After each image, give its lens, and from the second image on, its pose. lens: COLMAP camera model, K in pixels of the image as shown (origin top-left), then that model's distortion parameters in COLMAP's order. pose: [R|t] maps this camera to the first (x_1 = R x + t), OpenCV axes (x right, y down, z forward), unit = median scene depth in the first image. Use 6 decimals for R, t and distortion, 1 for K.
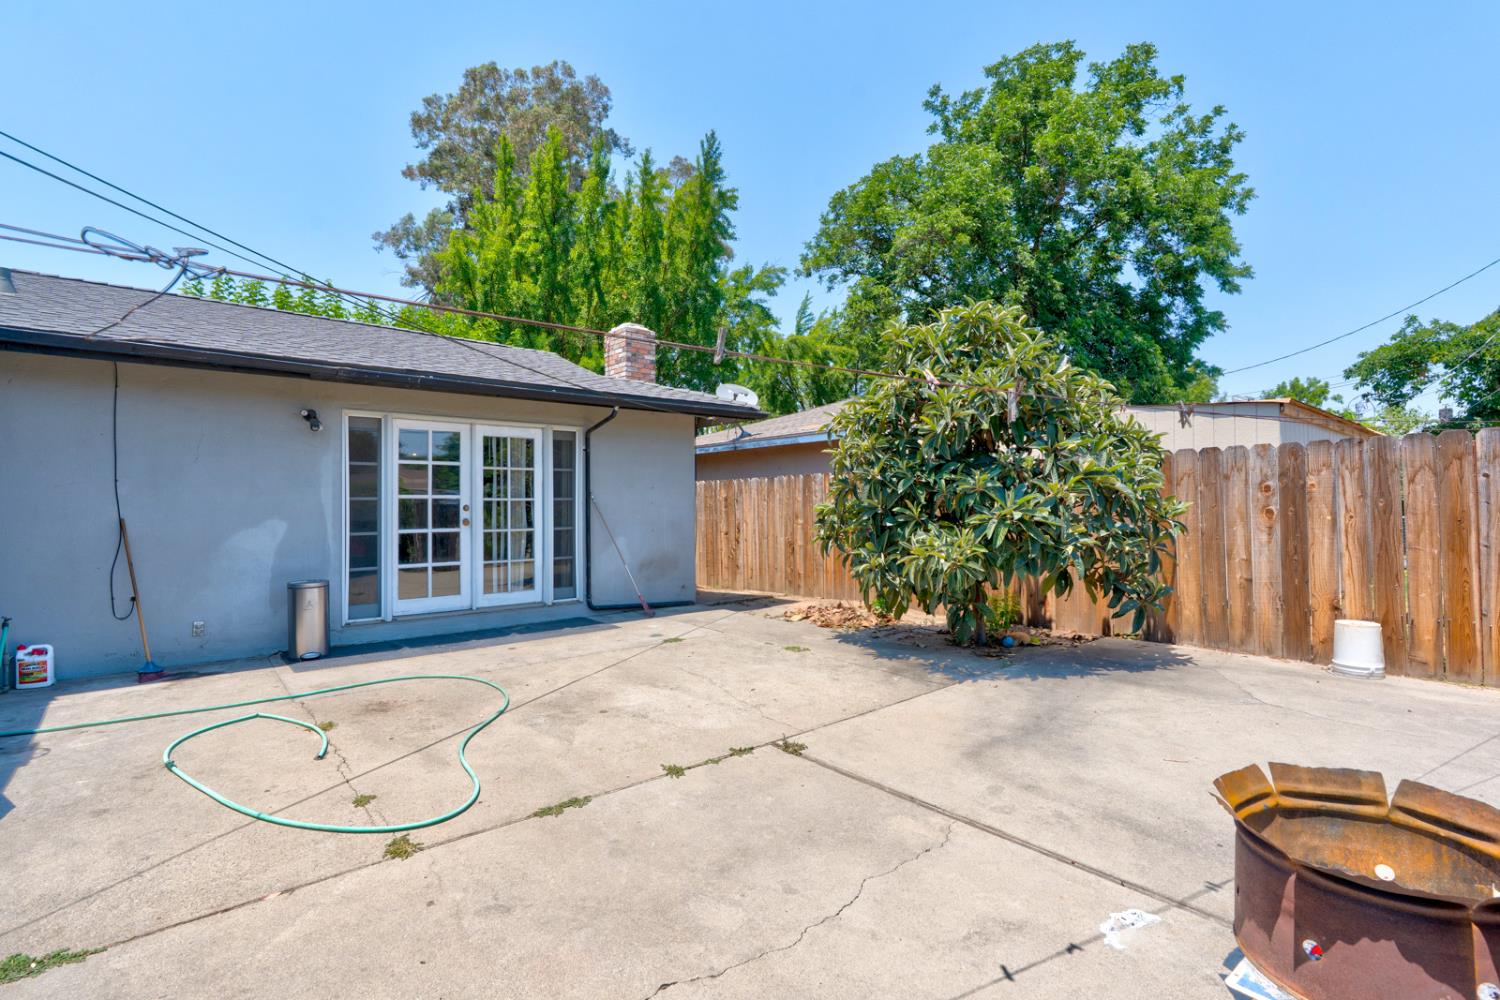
lens RADIAL K [[691.4, 0, 742.7], [0, 691.4, 500.8], [0, 0, 1]] dist [-0.009172, 0.004109]
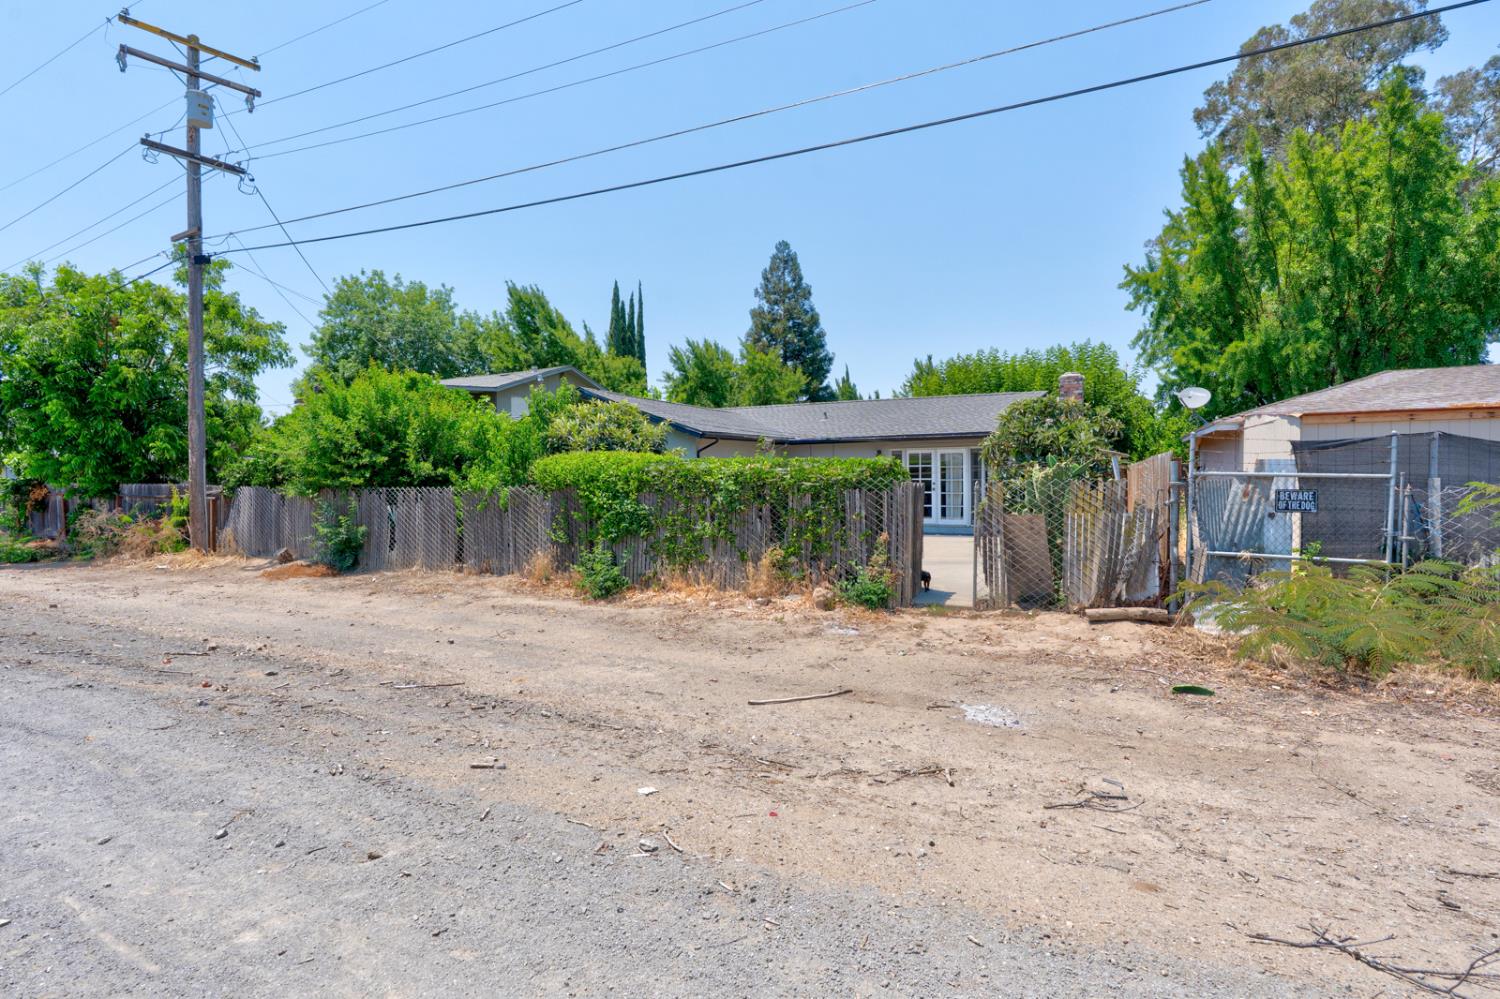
lens RADIAL K [[691.4, 0, 754.9], [0, 691.4, 503.9], [0, 0, 1]] dist [-0.009172, 0.004109]
pose [[0.399986, 0.042881, -0.915517, 2.205127], [0.020821, 0.998222, 0.055851, -0.093802], [0.916285, -0.041402, 0.398382, -0.803739]]
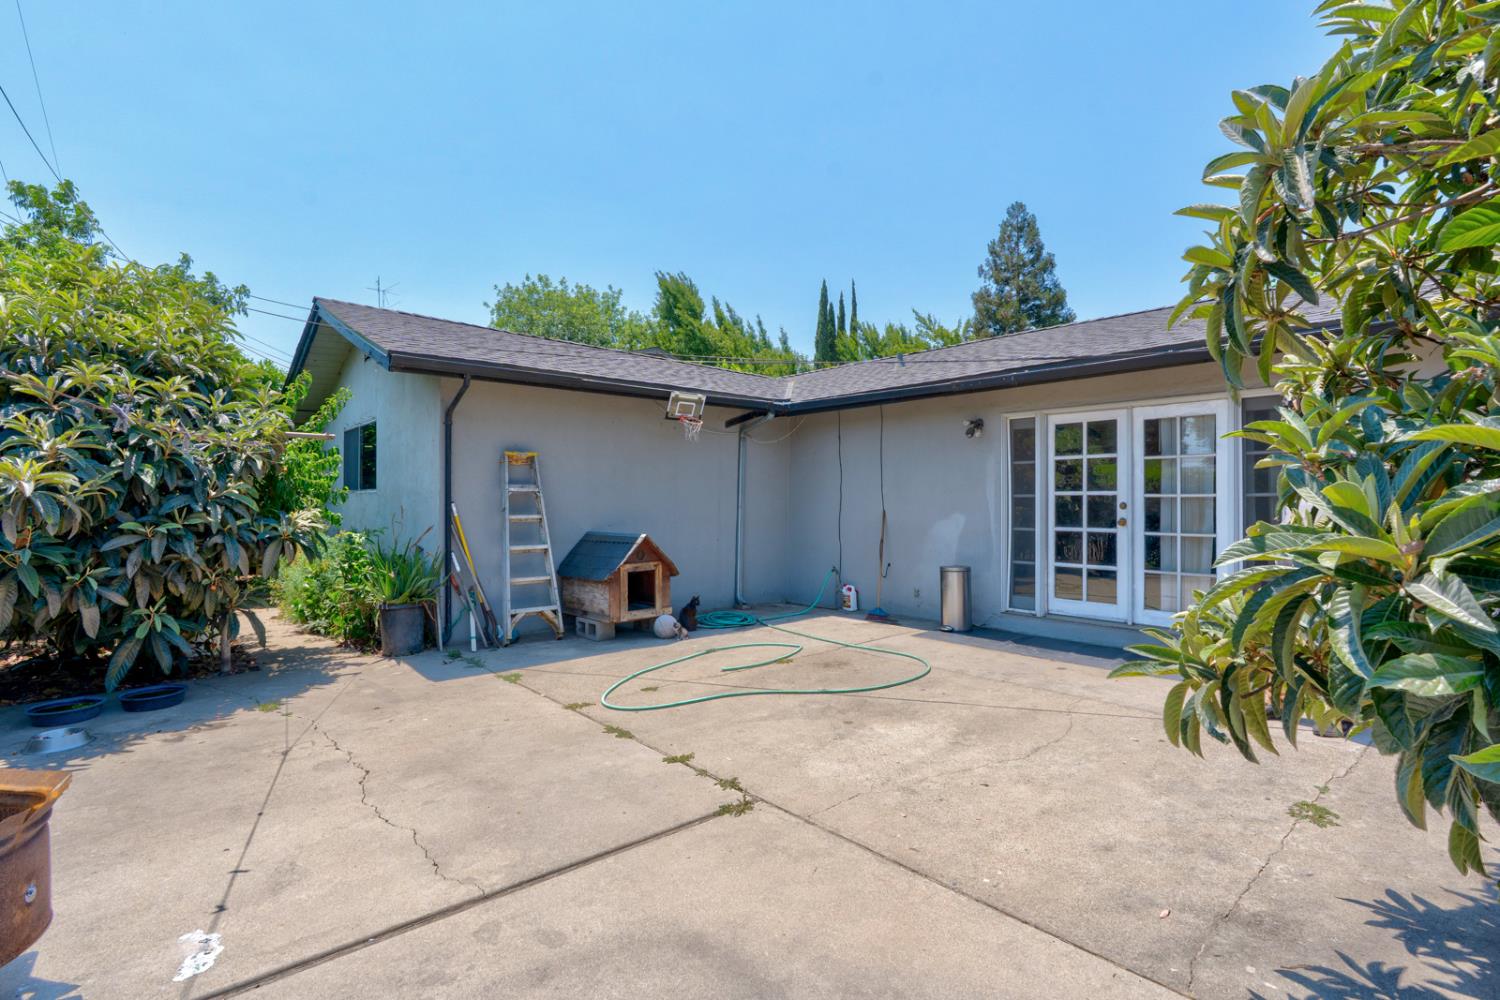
lens RADIAL K [[691.4, 0, 759.4], [0, 691.4, 510.0], [0, 0, 1]] dist [-0.009172, 0.004109]
pose [[0.037019, 0.020438, -0.999106, 0.602938], [0.005828, 0.999769, 0.020667, -0.006662], [0.999298, -0.006588, 0.036891, 0.687407]]
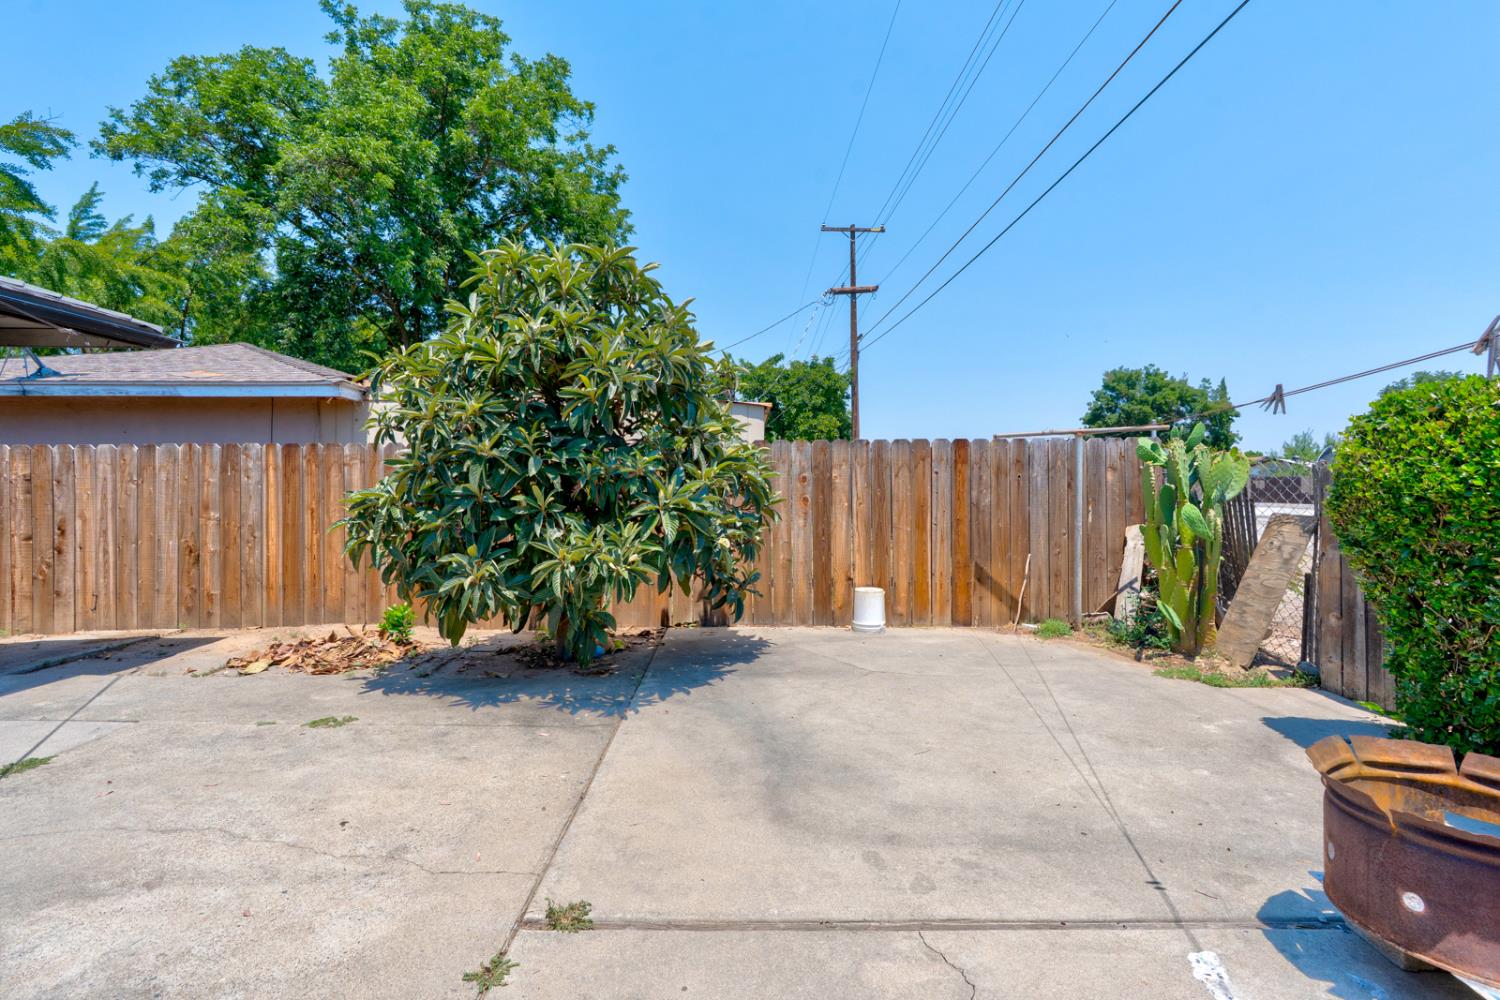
lens RADIAL K [[691.4, 0, 752.9], [0, 691.4, 483.6], [0, 0, 1]] dist [-0.009172, 0.004109]
pose [[0.626443, 0.014605, 0.779331, -0.193967], [-0.011082, 0.999890, -0.009831, 0.001836], [-0.779389, -0.002479, 0.626536, 0.360486]]
